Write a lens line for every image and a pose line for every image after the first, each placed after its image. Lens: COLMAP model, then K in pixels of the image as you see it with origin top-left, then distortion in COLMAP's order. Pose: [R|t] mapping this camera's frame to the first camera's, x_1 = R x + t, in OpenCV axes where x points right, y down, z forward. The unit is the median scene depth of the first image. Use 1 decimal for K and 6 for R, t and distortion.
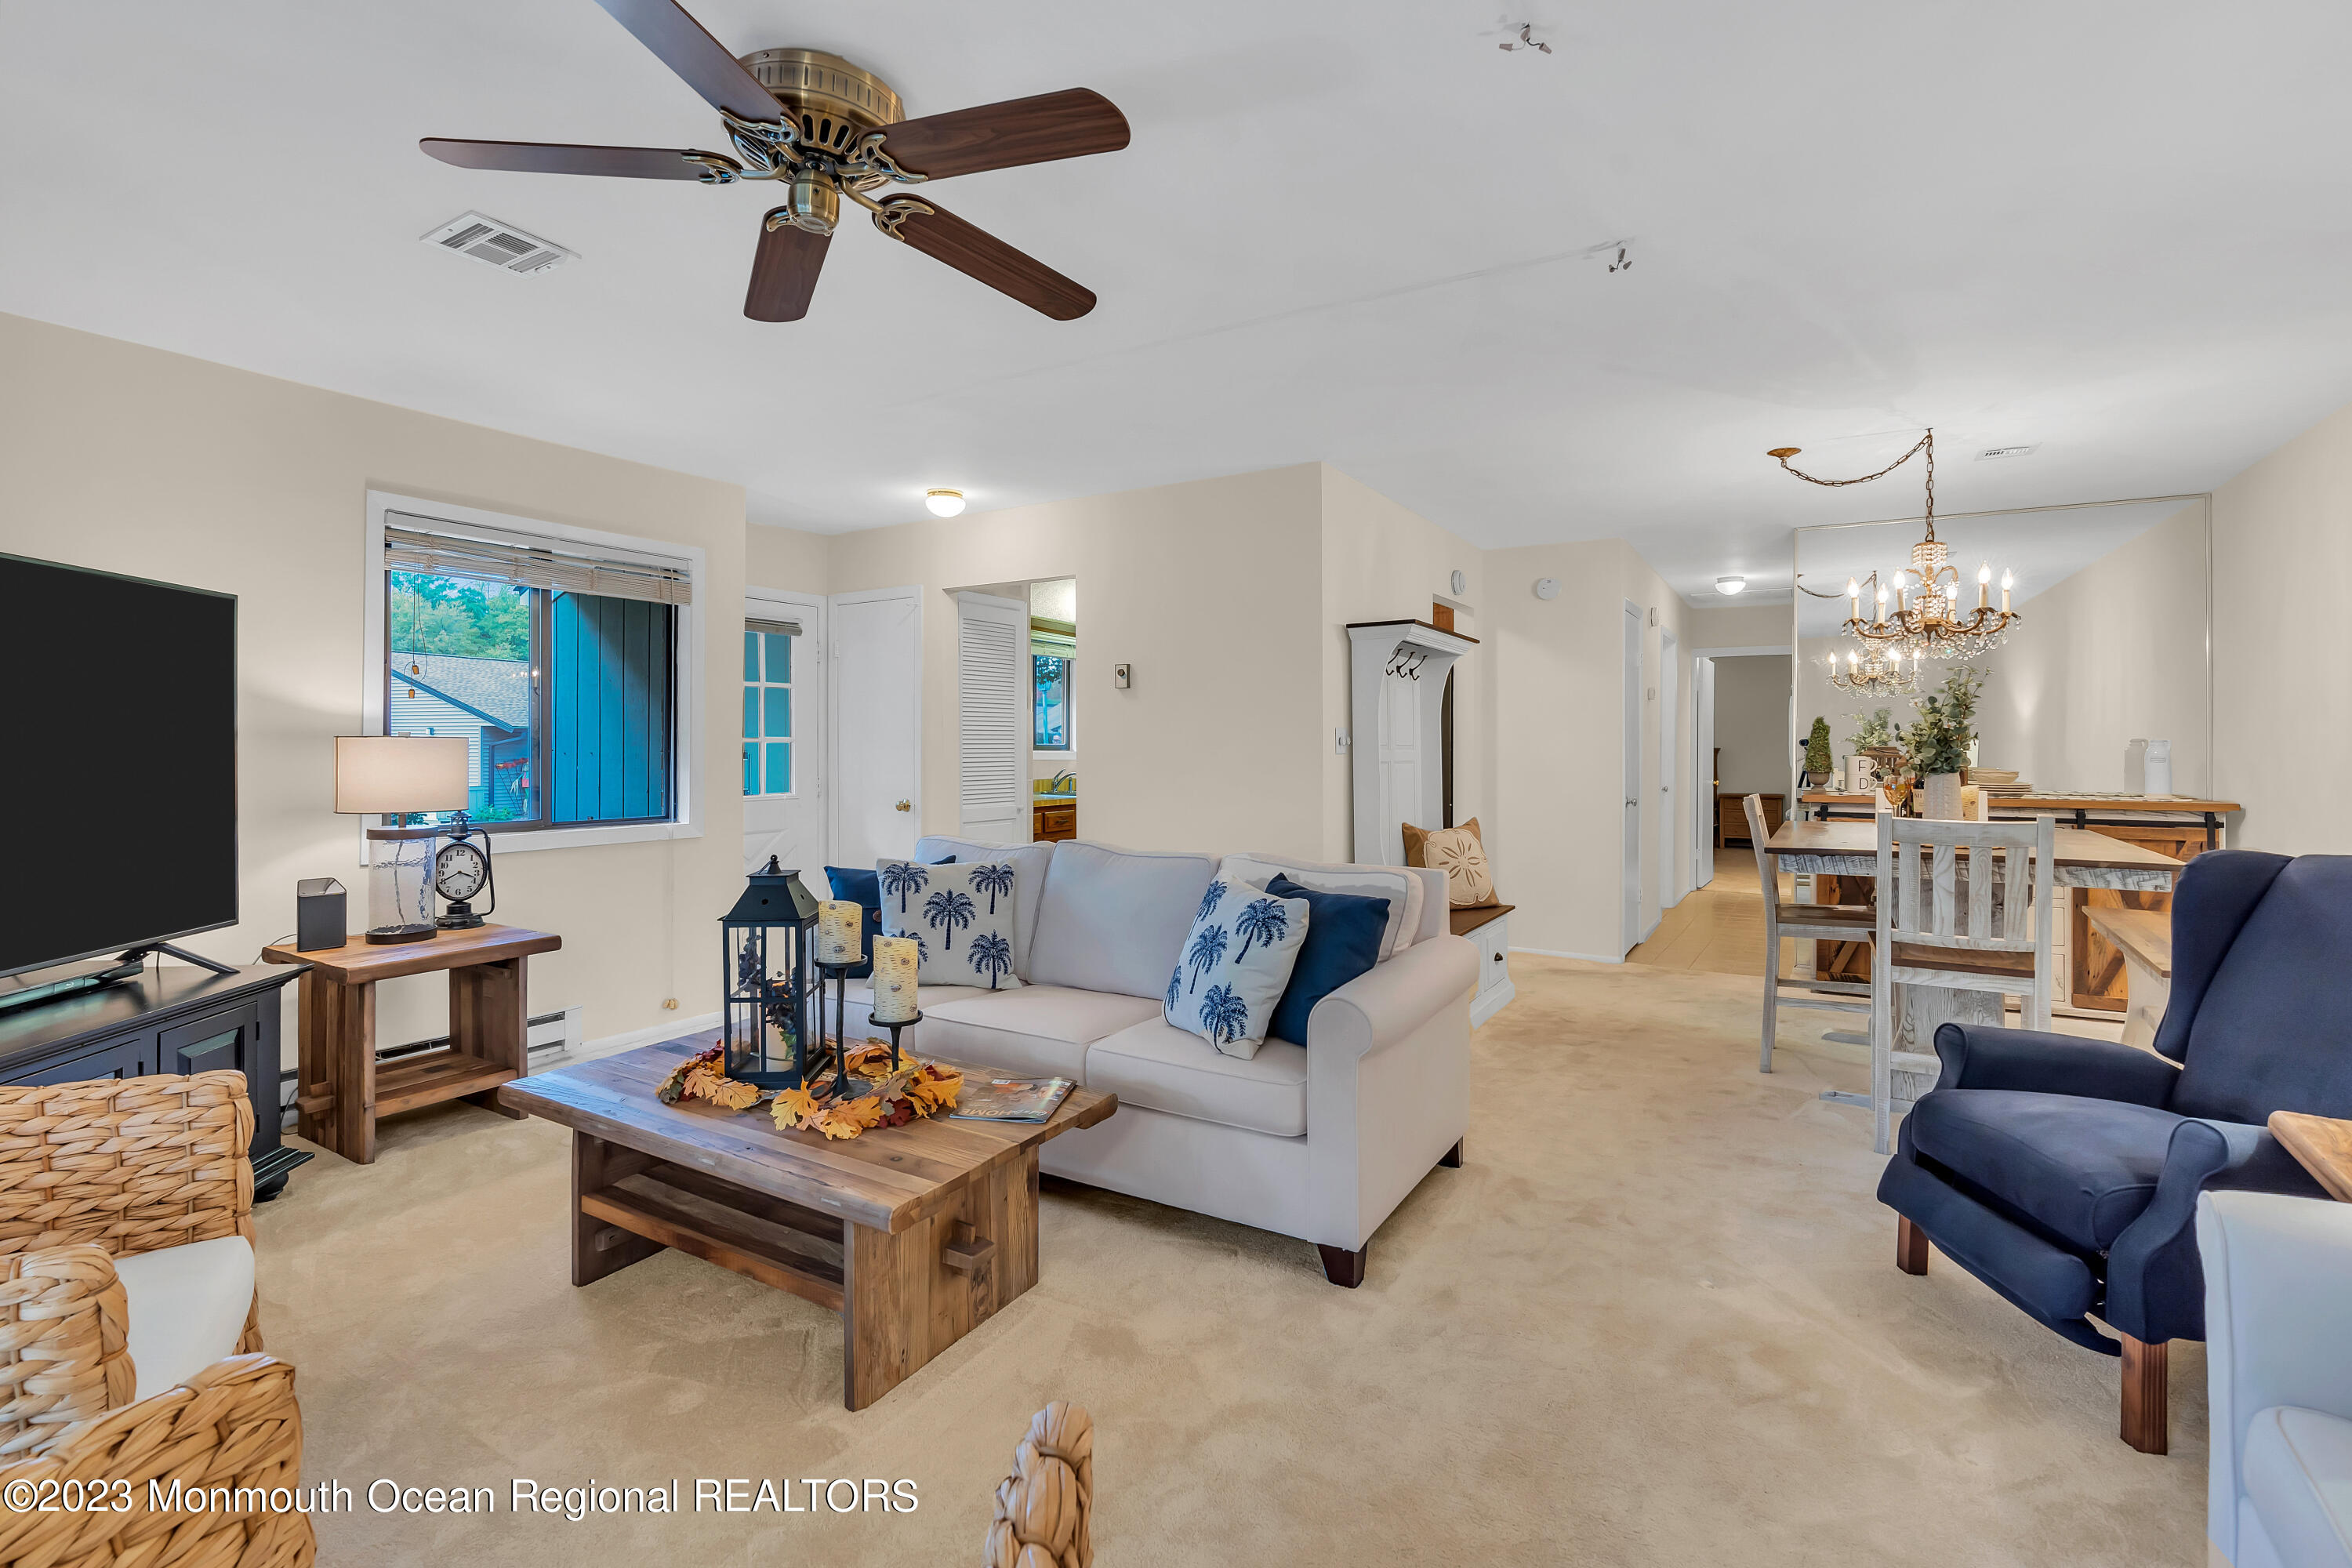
lens RADIAL K [[1073.7, 0, 1175.5], [0, 1073.7, 744.7], [0, 0, 1]] dist [-0.008483, 0.003338]
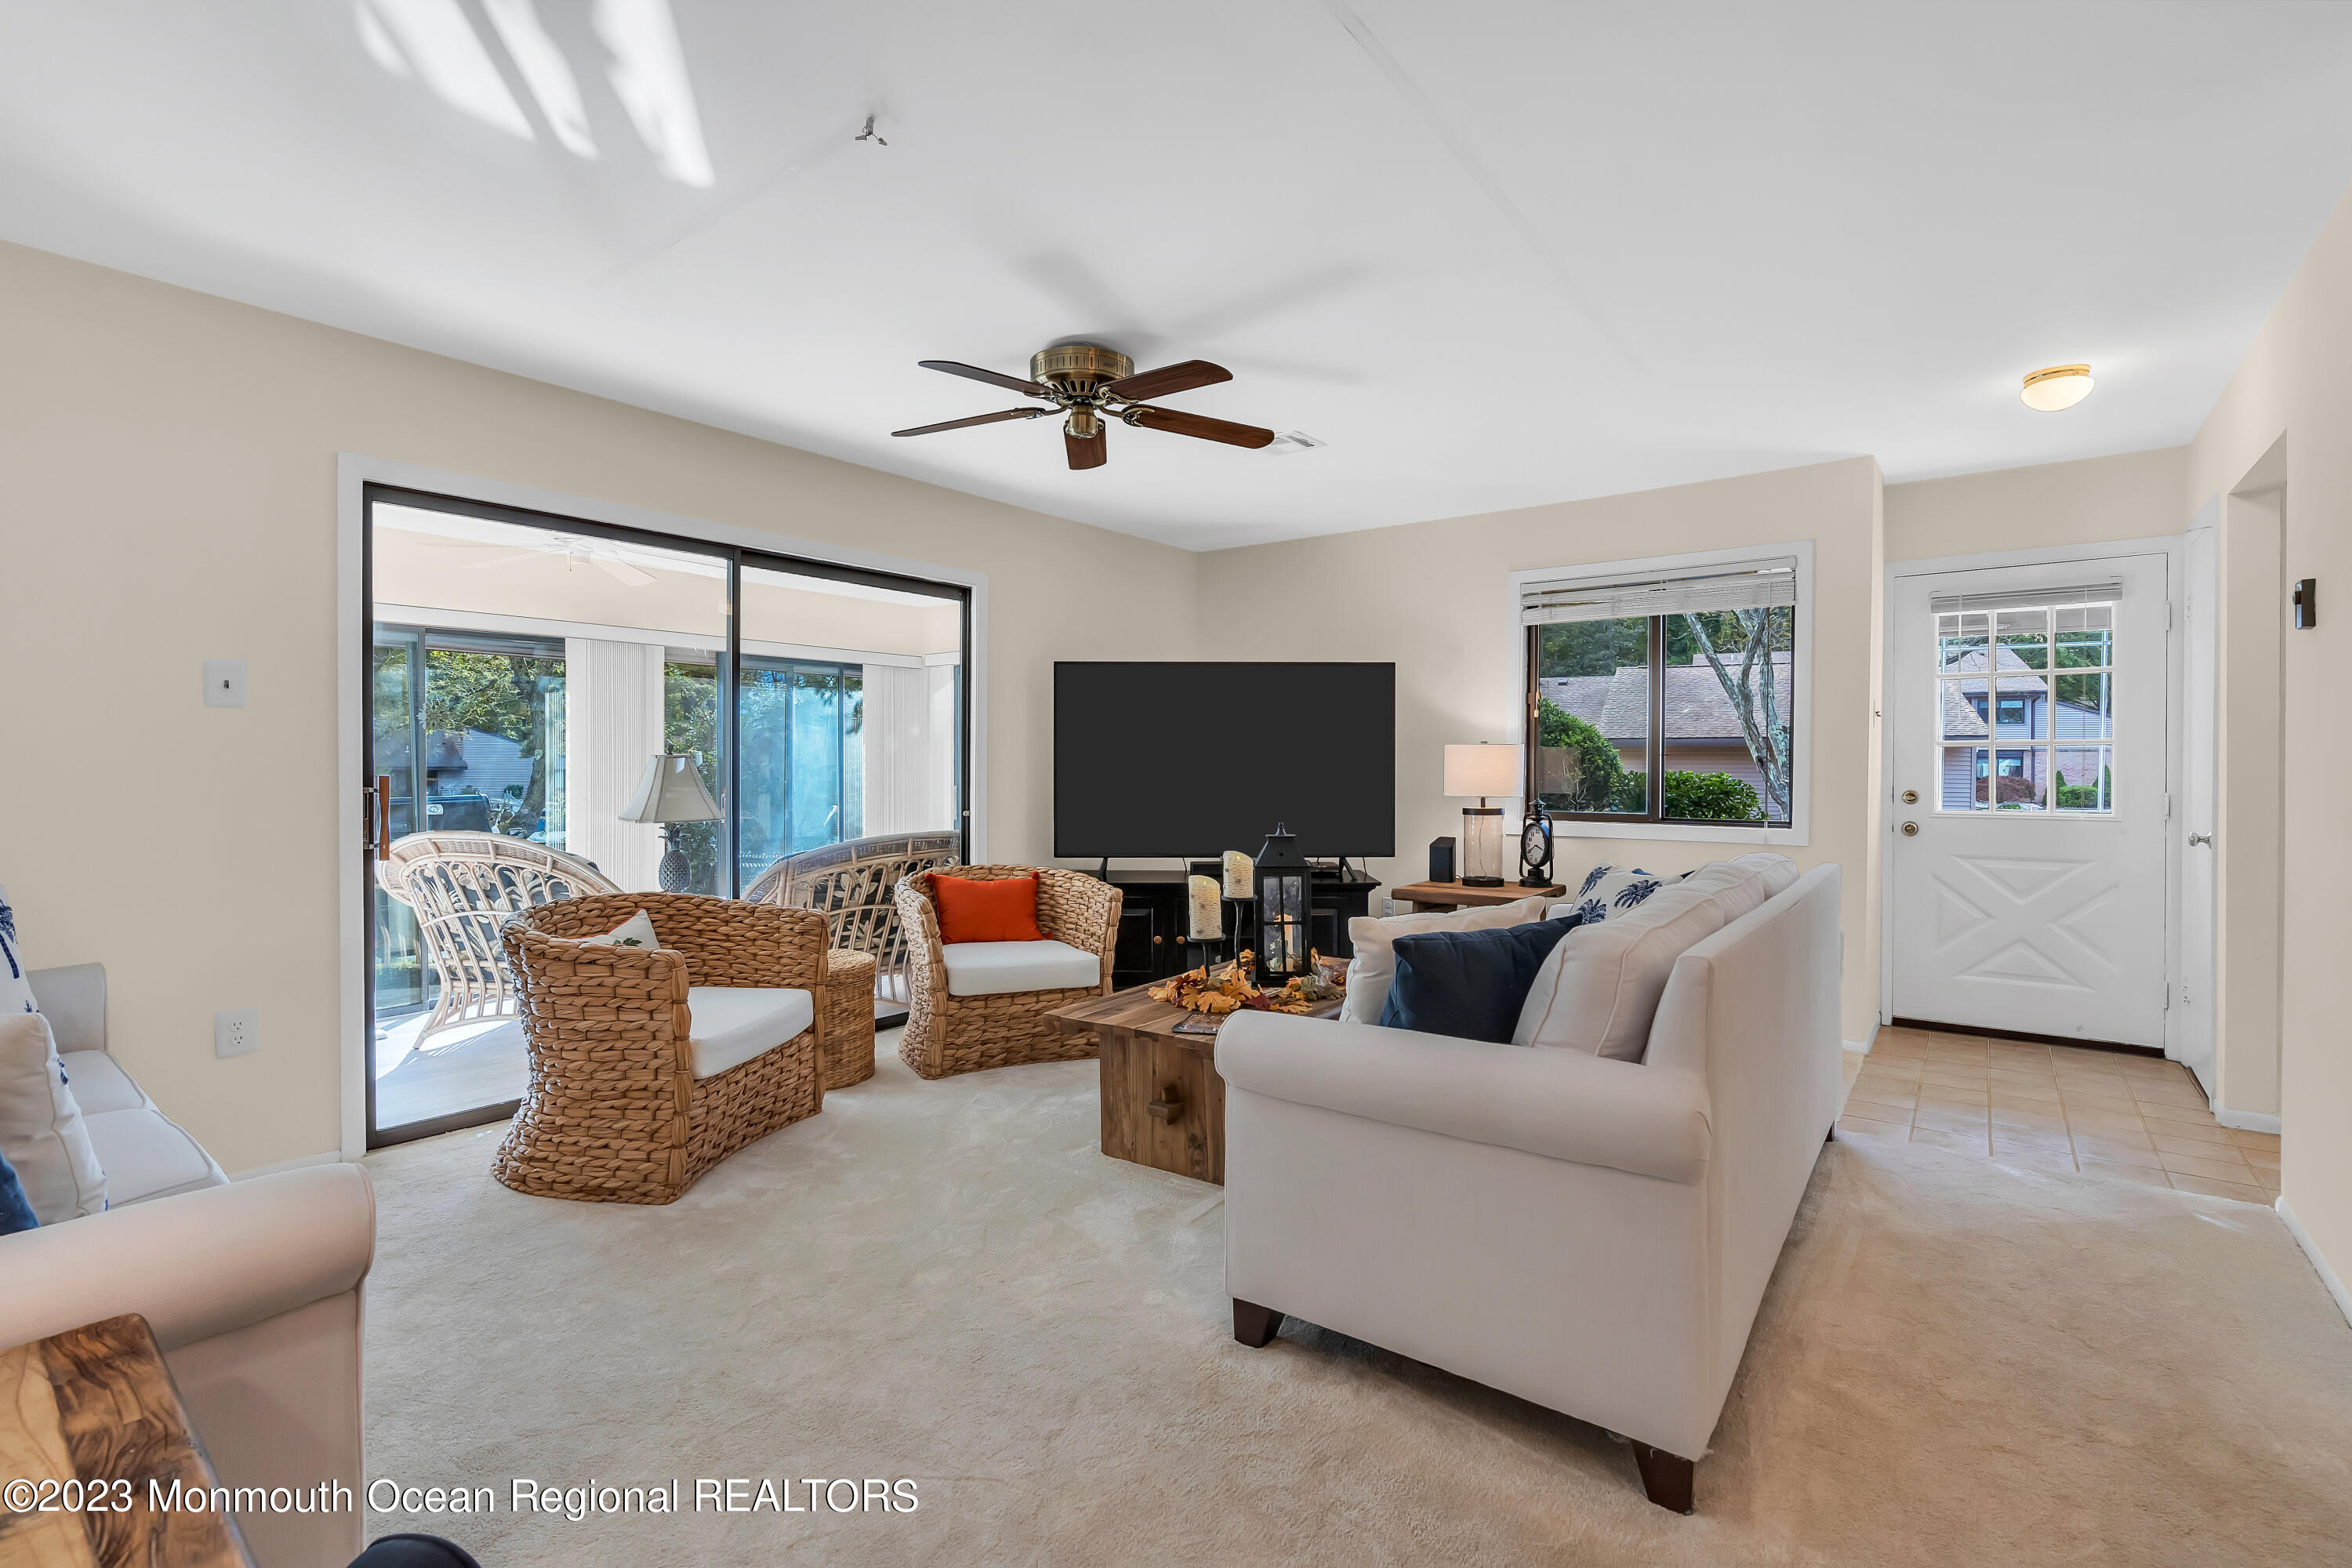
lens RADIAL K [[1073.7, 0, 1174.4], [0, 1073.7, 773.2], [0, 0, 1]] dist [-0.008483, 0.003338]
pose [[-0.101736, 0.011838, -0.994741, 0.737826], [0.001381, 0.999930, 0.011758, 0.012842], [0.994810, -0.000177, -0.101745, 0.714350]]
